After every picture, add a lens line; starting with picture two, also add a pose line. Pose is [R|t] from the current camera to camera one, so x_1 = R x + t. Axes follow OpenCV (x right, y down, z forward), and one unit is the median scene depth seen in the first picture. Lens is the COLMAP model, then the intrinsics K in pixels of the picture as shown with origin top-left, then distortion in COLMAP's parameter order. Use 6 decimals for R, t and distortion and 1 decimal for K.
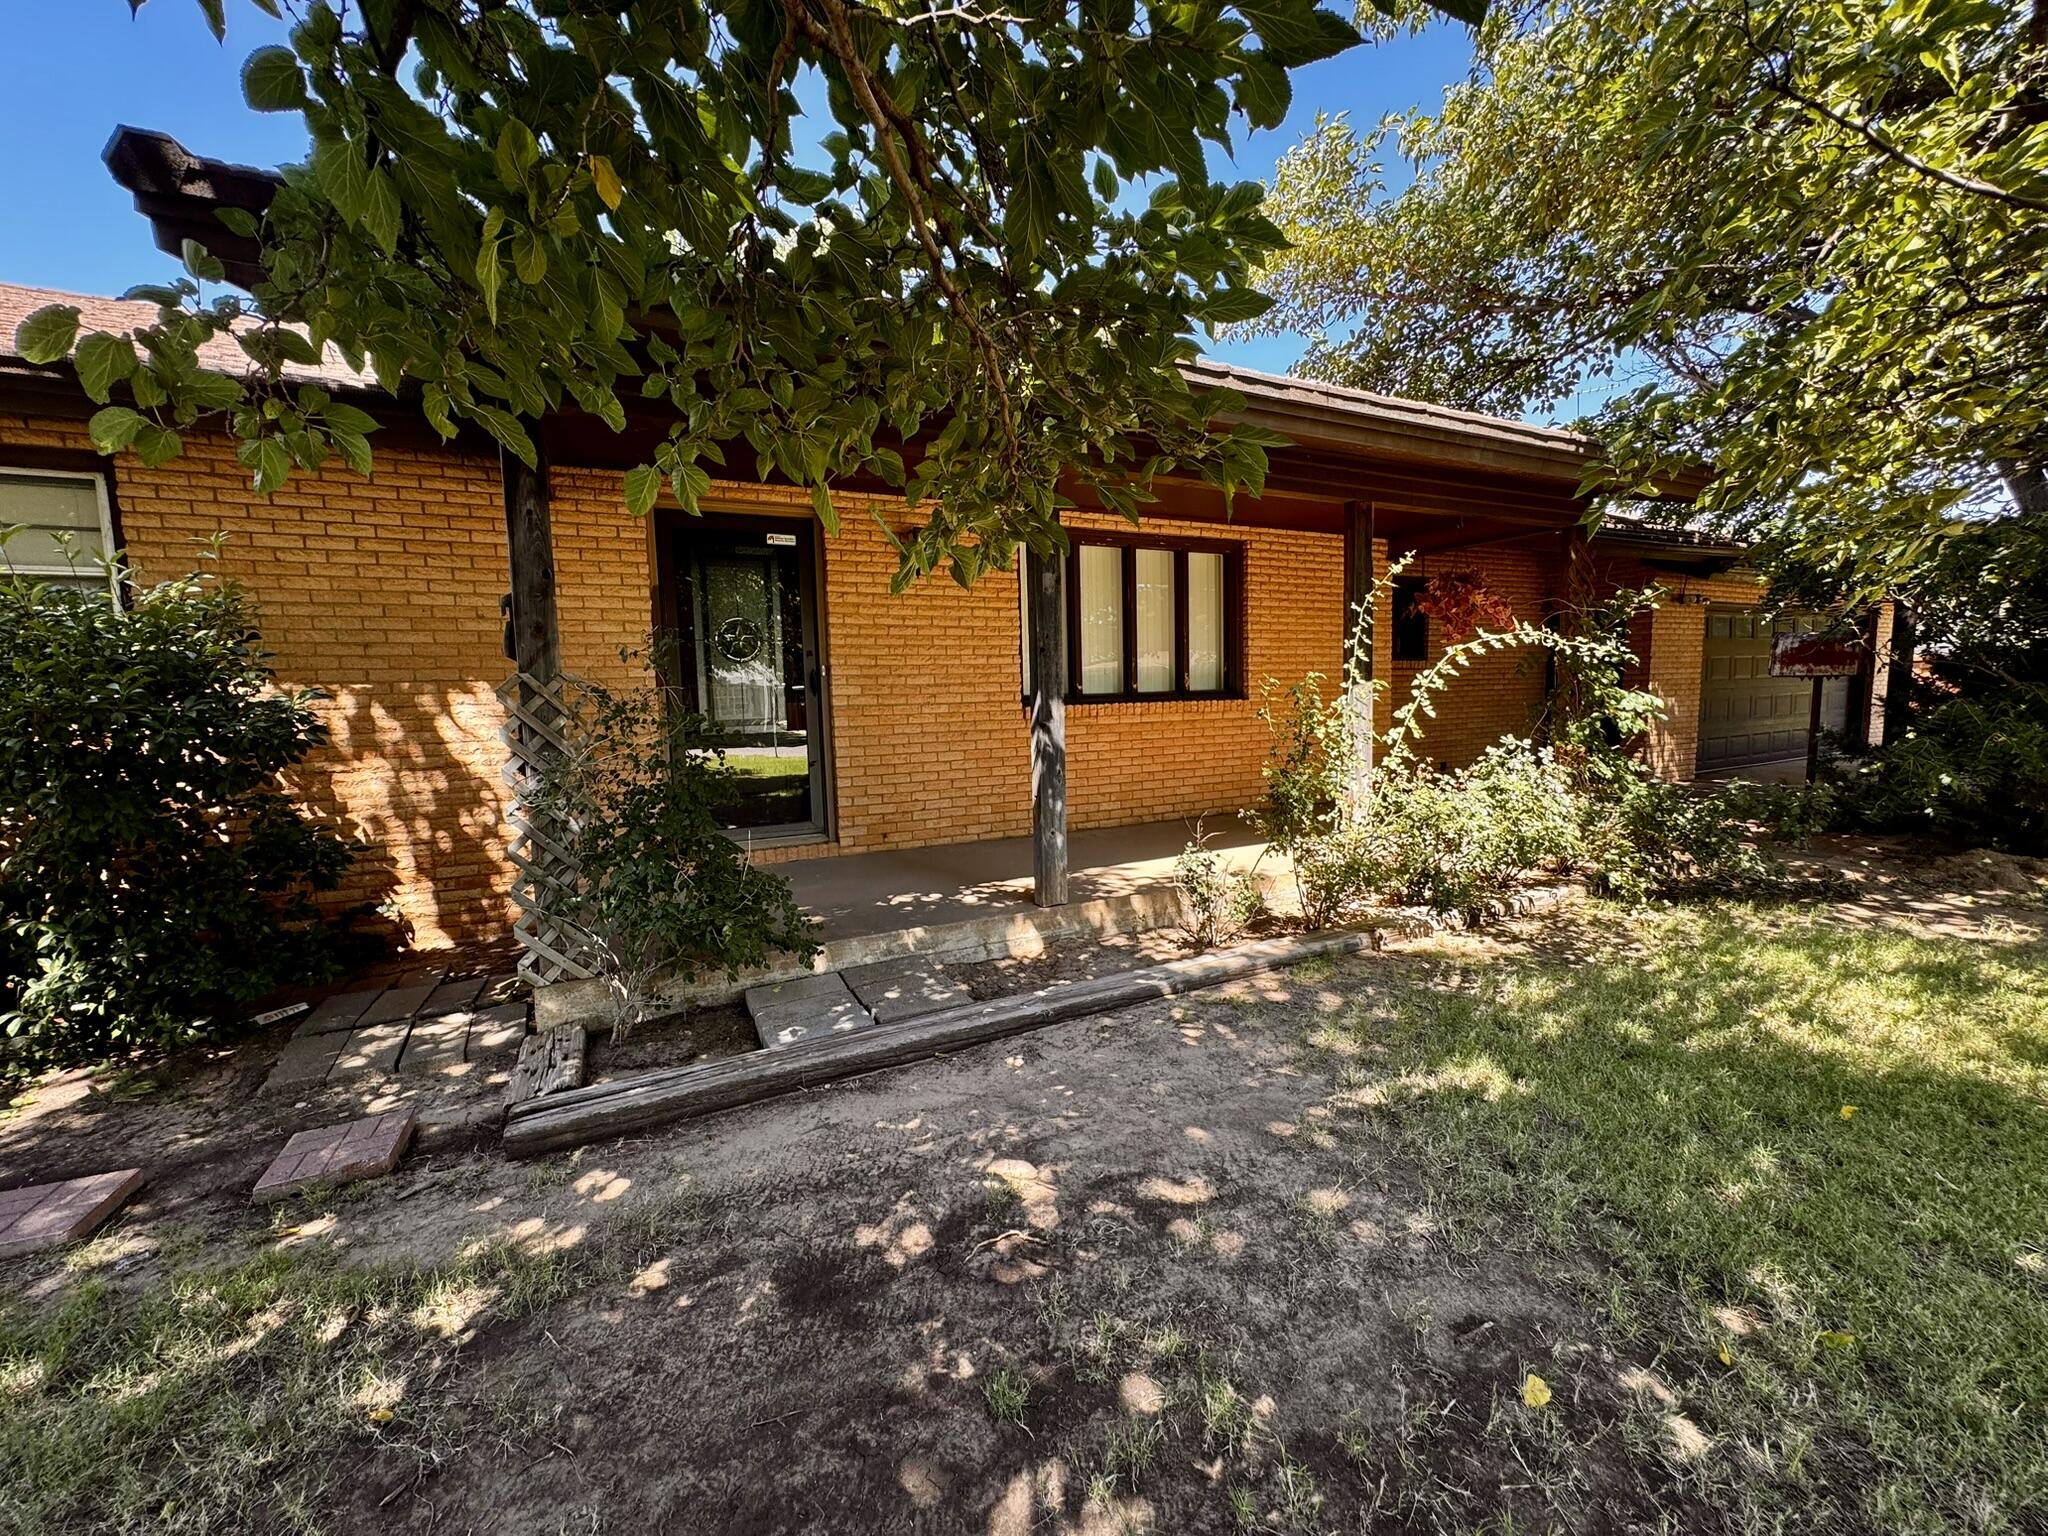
lens RADIAL K [[820.1, 0, 1025.8], [0, 820.1, 770.1], [0, 0, 1]] dist [-0.007501, 0.000495]
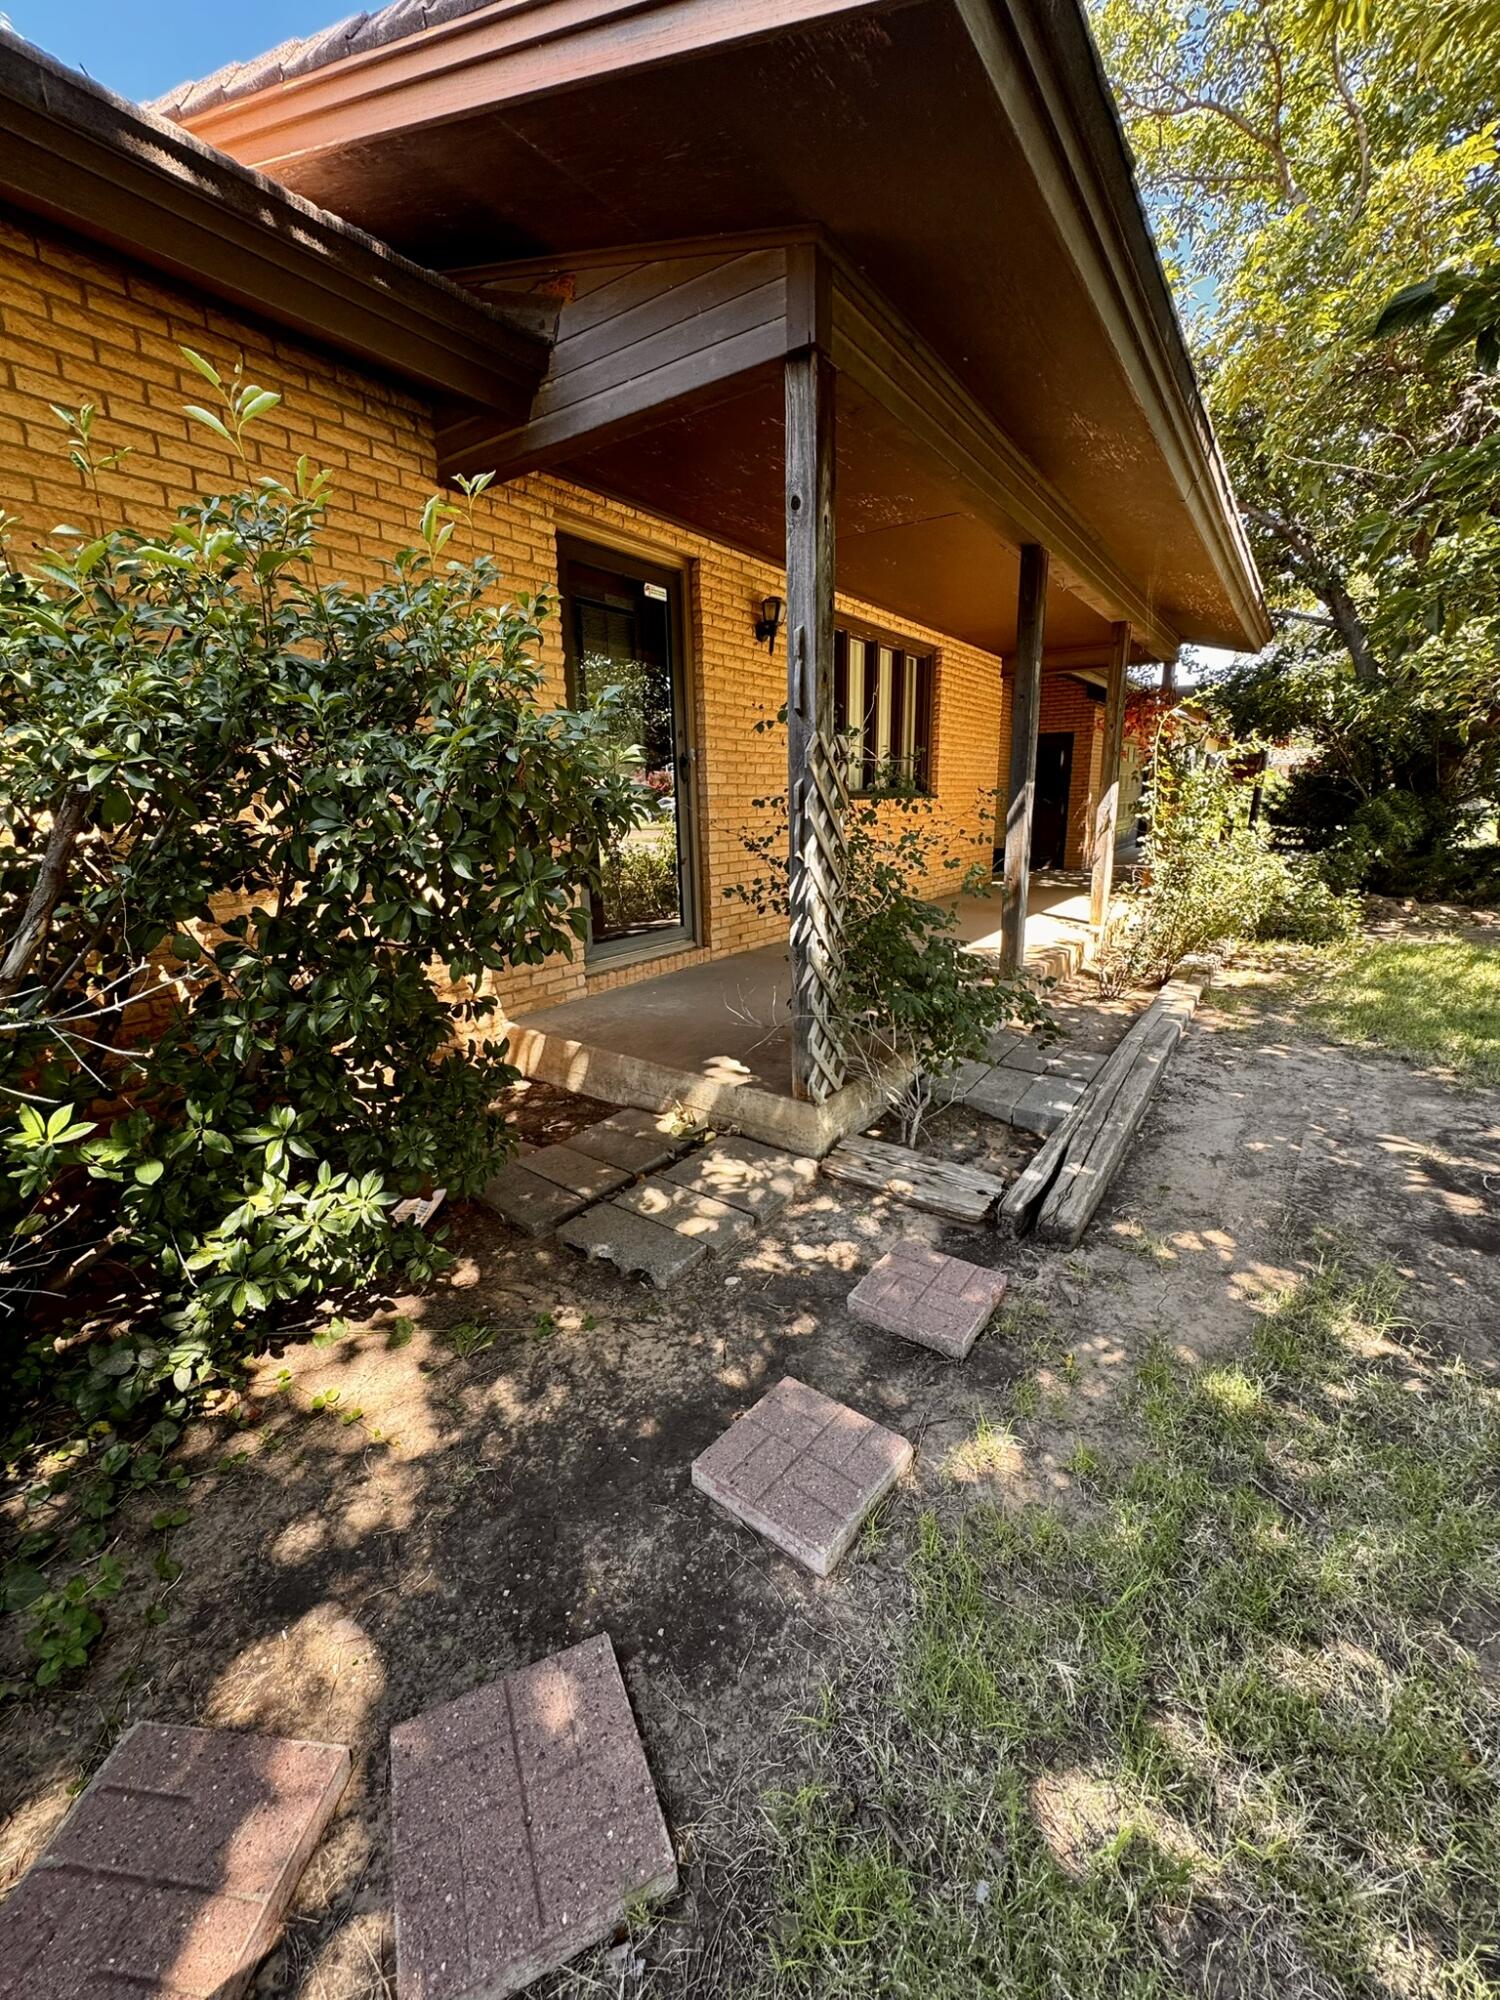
lens RADIAL K [[800.9, 0, 752.5], [0, 800.9, 1003.9], [0, 0, 1]] dist [-0.007501, 0.000495]
pose [[0.879063, -0.108673, 0.464153, -0.771359], [0.038896, 0.986774, 0.157369, 0.014145], [-0.475116, -0.120284, 0.871663, 0.221546]]
